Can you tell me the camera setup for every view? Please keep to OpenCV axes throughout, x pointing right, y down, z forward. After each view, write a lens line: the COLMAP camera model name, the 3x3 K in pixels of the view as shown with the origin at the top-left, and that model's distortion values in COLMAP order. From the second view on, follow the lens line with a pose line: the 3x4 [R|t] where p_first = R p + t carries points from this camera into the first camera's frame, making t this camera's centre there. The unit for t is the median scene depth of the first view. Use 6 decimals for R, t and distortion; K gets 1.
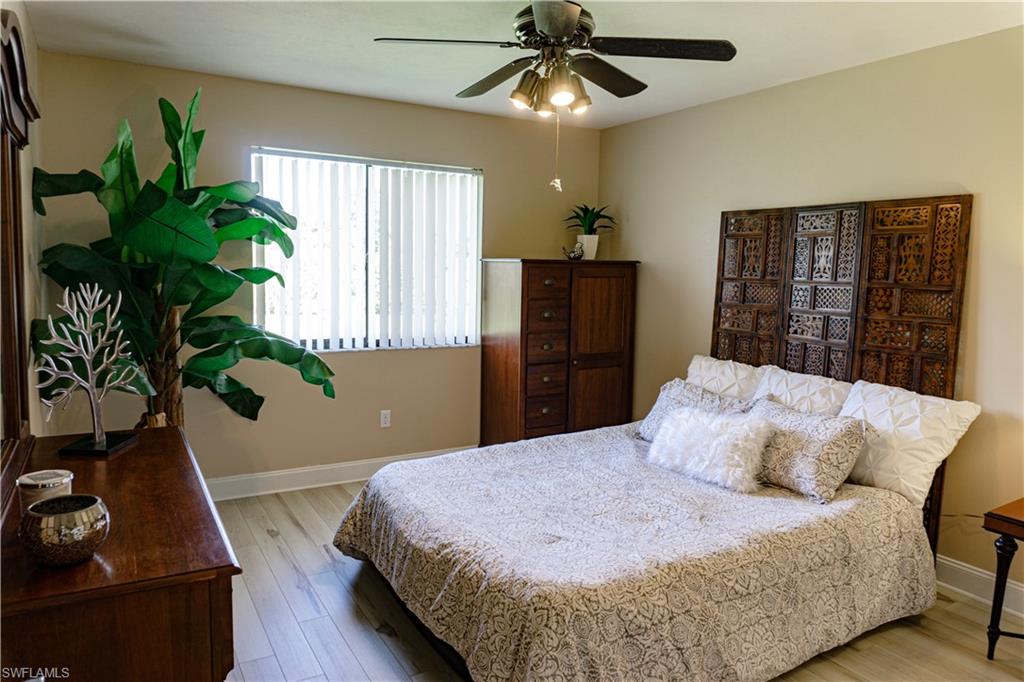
lens RADIAL K [[693.4, 0, 509.1], [0, 693.4, 338.3], [0, 0, 1]] dist [-0.016605, -0.003435]
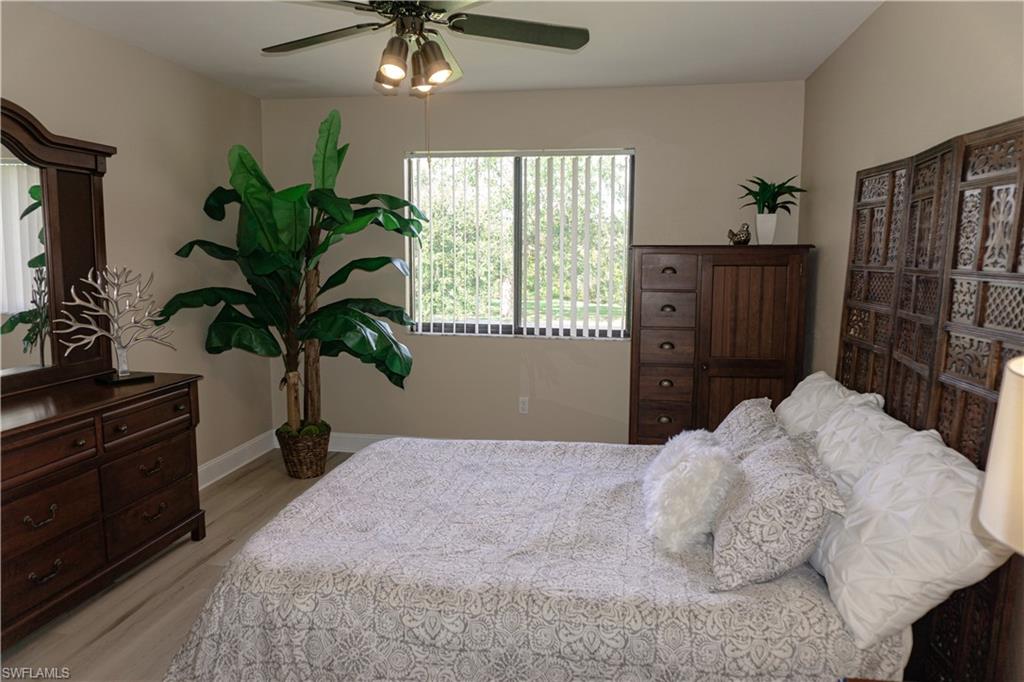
lens RADIAL K [[693.4, 0, 521.9], [0, 693.4, 333.6], [0, 0, 1]] dist [-0.016605, -0.003435]
pose [[0.750653, 0.062907, -0.657695, 0.644333], [-0.063101, 0.997733, 0.023412, -0.016258], [0.657676, 0.023927, 0.752920, 0.304440]]
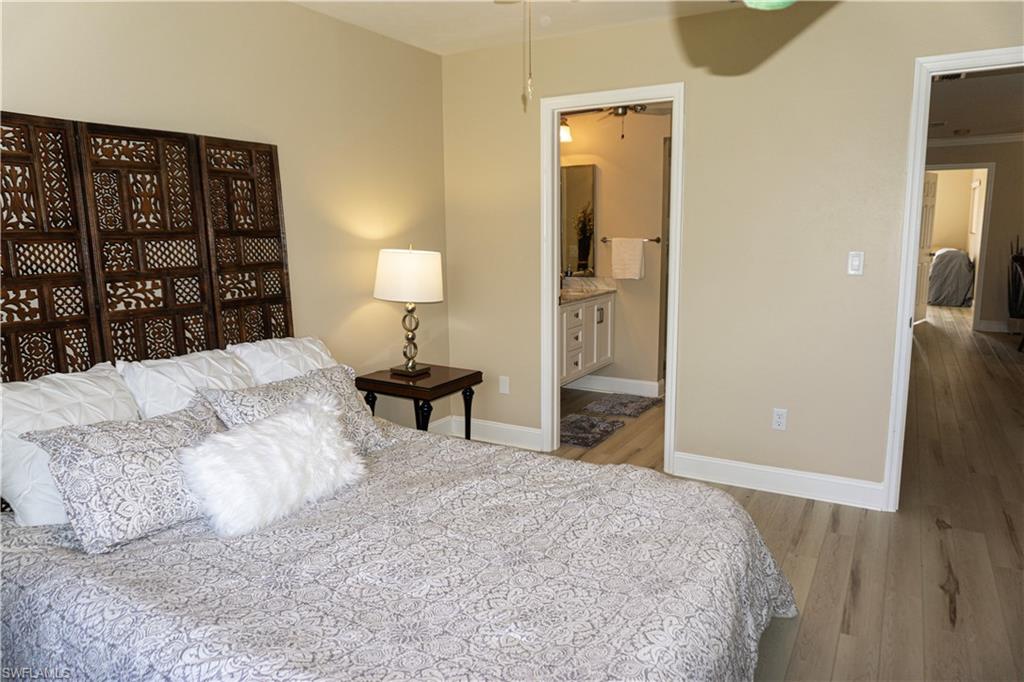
lens RADIAL K [[693.4, 0, 510.1], [0, 693.4, 341.9], [0, 0, 1]] dist [-0.016605, -0.003435]
pose [[-0.473945, -0.149560, 0.867760, -0.425770], [0.109022, 0.967921, 0.226368, -0.103994], [-0.873780, 0.201891, -0.442436, 1.081882]]
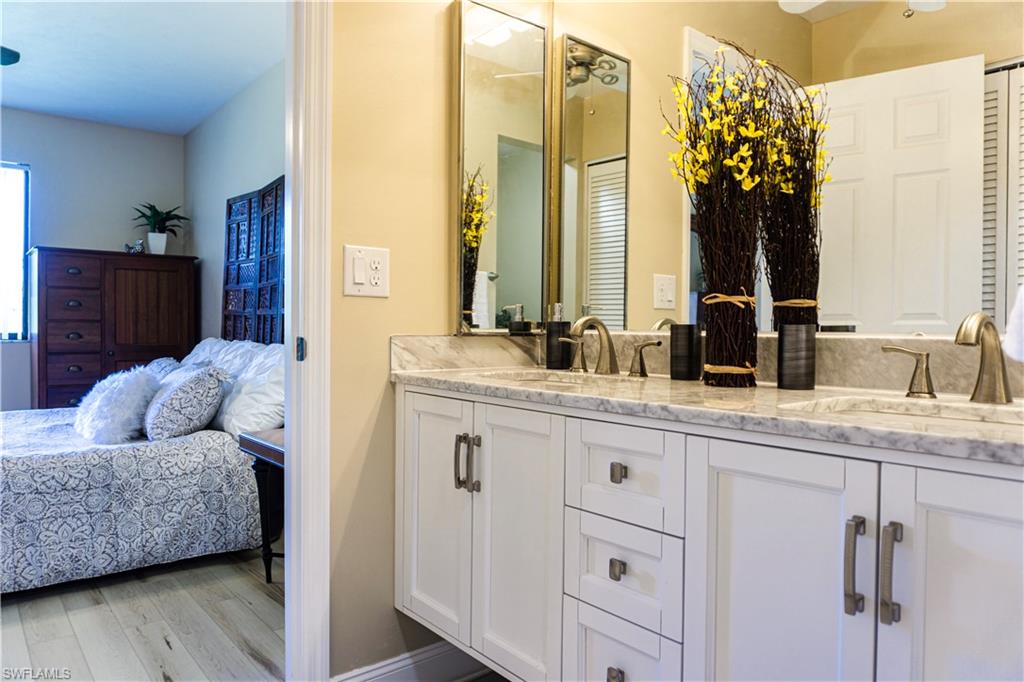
lens RADIAL K [[693.4, 0, 519.3], [0, 693.4, 344.0], [0, 0, 1]] dist [-0.016605, -0.003435]
pose [[0.992299, -0.011641, 0.123314, 0.753344], [0.022907, 0.995647, -0.090343, 0.168886], [-0.121726, 0.092472, 0.988247, -0.073959]]
